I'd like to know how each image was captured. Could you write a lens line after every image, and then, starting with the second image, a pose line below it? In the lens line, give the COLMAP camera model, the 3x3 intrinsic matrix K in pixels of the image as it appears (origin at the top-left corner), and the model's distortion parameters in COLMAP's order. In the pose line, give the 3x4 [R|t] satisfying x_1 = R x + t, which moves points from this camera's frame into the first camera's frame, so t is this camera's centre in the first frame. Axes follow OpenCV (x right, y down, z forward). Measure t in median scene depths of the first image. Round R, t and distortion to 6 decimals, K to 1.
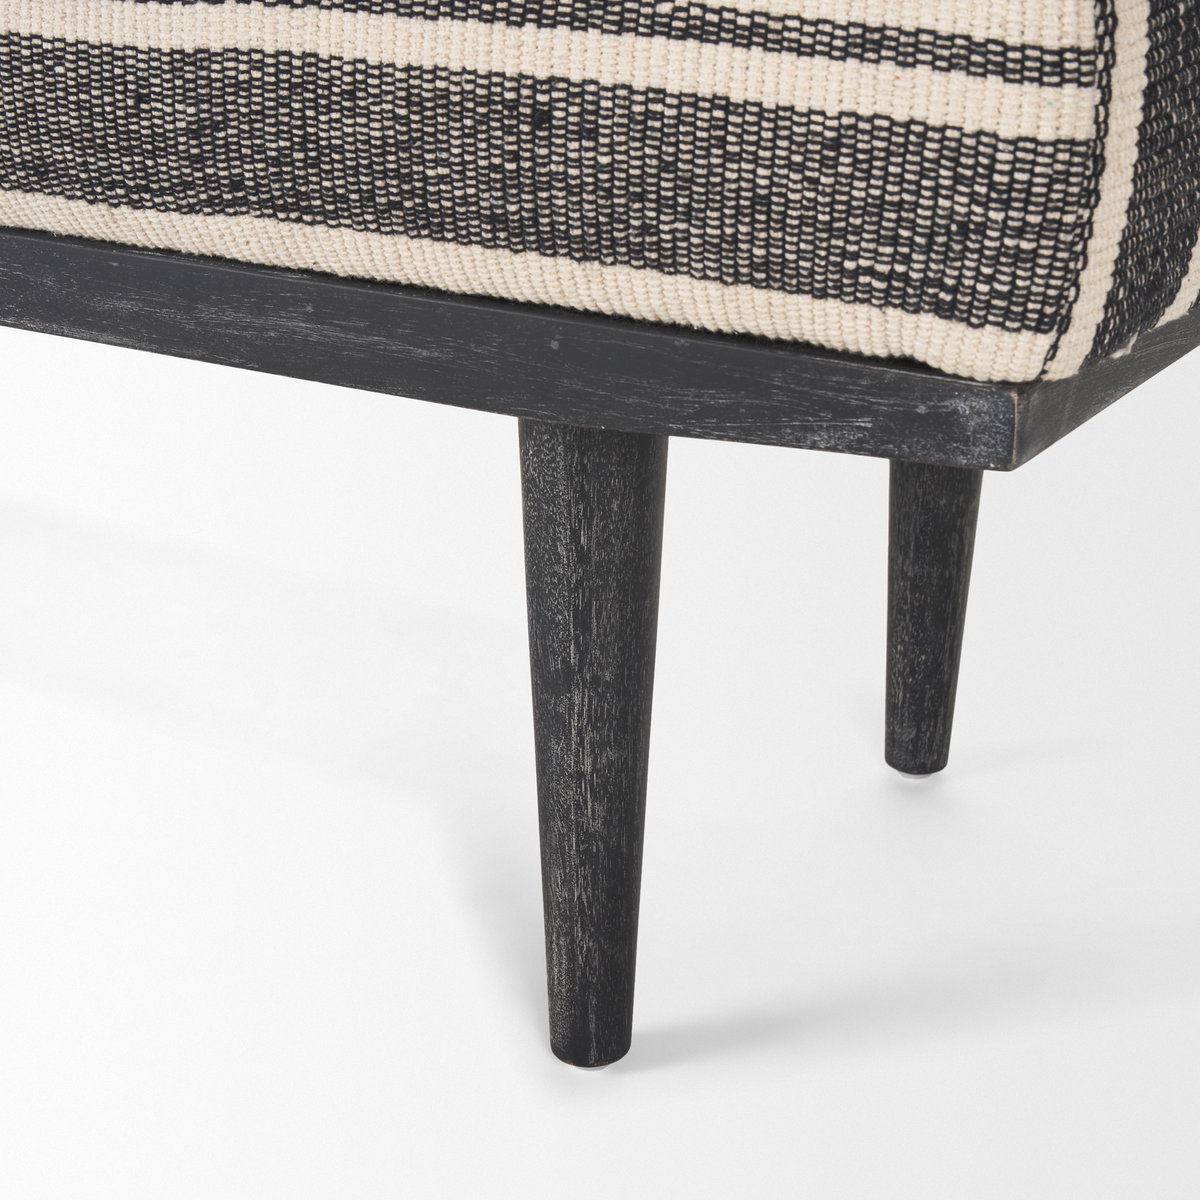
lens RADIAL K [[2383.0, 0, 600.0], [0, 2383.0, 600.0], [0, 0, 1]] dist [0.004064, -0.658842]
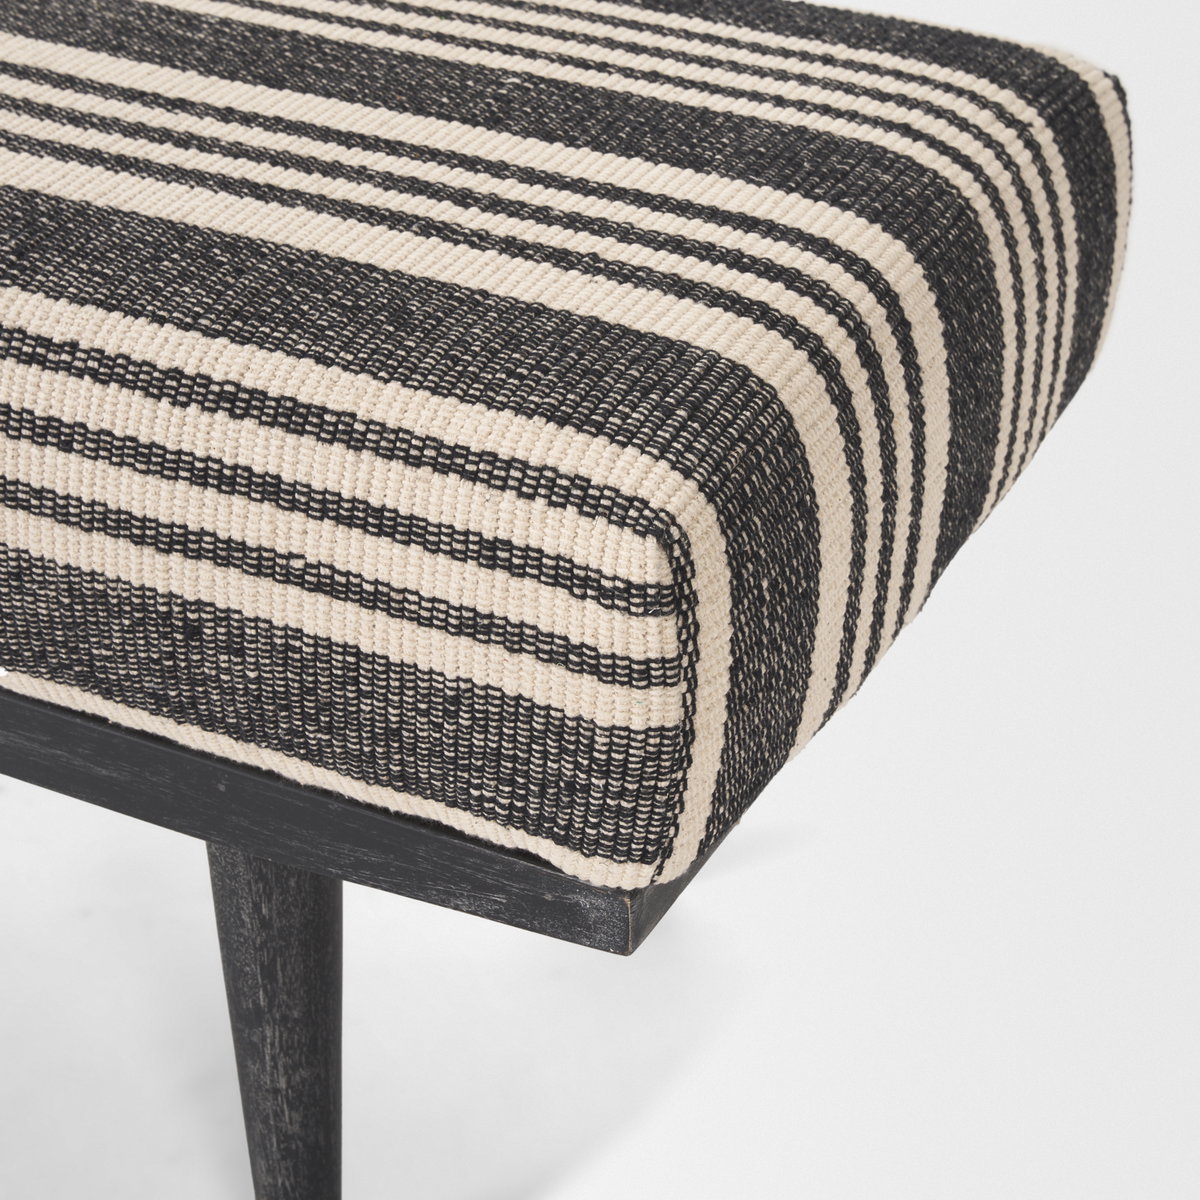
lens RADIAL K [[2383.0, 0, 600.0], [0, 2383.0, 600.0], [0, 0, 1]] dist [0.004064, -0.658842]
pose [[0.995710, -0.031204, 0.087109, 0.069981], [0.023920, 0.996225, 0.083451, -0.322657], [-0.089384, -0.081009, 0.992697, -0.090554]]
